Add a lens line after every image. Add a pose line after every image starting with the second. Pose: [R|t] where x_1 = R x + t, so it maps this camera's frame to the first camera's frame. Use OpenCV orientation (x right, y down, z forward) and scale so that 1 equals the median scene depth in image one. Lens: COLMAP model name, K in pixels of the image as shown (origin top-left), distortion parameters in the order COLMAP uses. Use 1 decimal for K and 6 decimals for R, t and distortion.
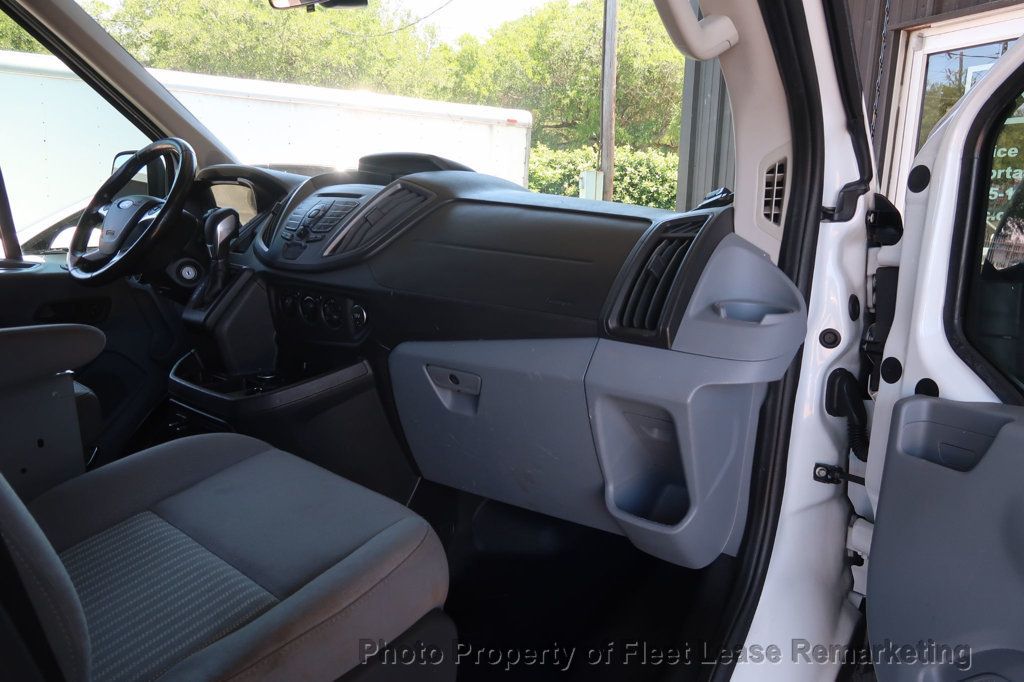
lens RADIAL K [[703.2, 0, 510.0], [0, 703.2, 342.4], [0, 0, 1]] dist [-0.025416, 0.005232]
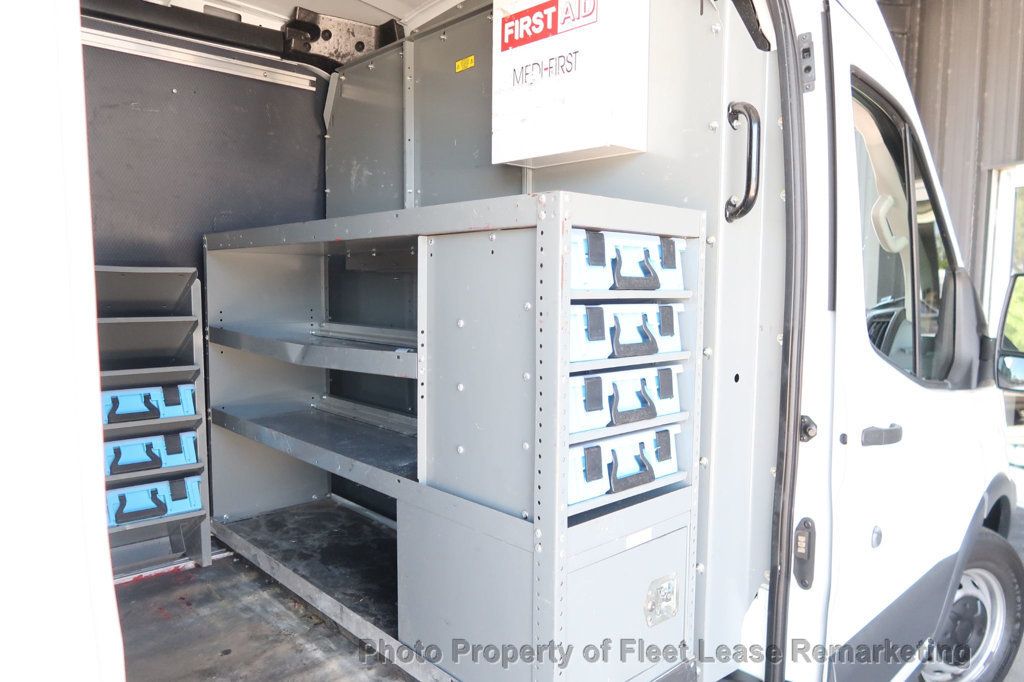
lens RADIAL K [[703.2, 0, 510.0], [0, 703.2, 342.4], [0, 0, 1]] dist [-0.025416, 0.005232]
pose [[0.991293, -0.007044, -0.131484, -0.813222], [-0.006656, 0.994610, -0.103470, 0.199070], [0.131504, 0.103445, 0.985904, -1.719792]]
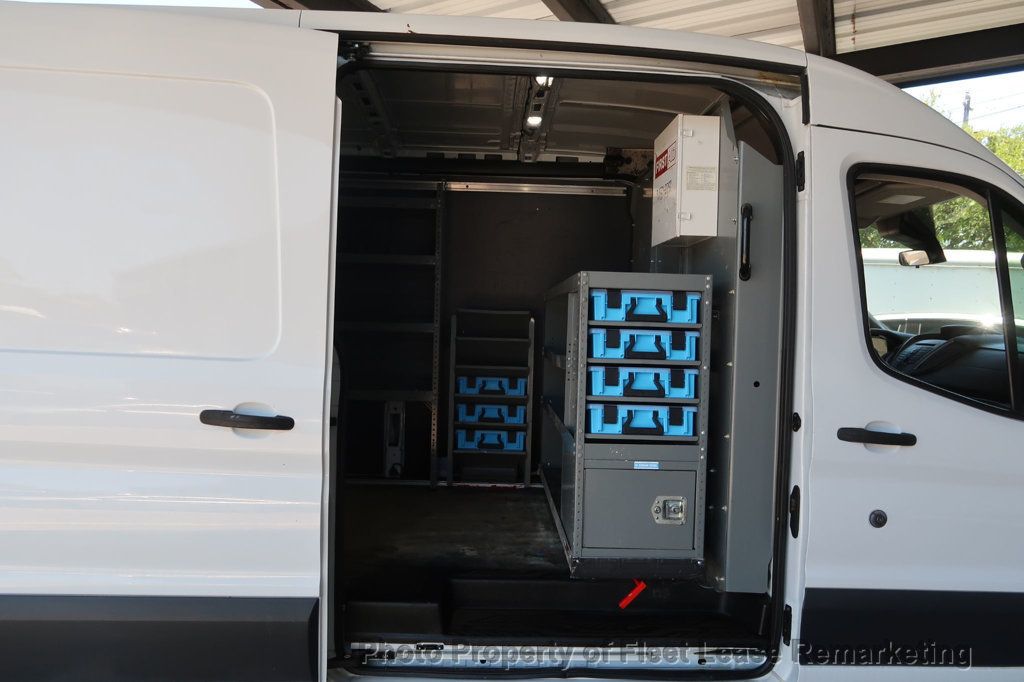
lens RADIAL K [[703.2, 0, 510.0], [0, 703.2, 342.4], [0, 0, 1]] dist [-0.025416, 0.005232]
pose [[0.656668, 0.011429, -0.754093, 0.900443], [-0.148715, 0.982215, -0.114615, 0.386066], [0.739372, 0.187409, 0.646689, -2.301059]]
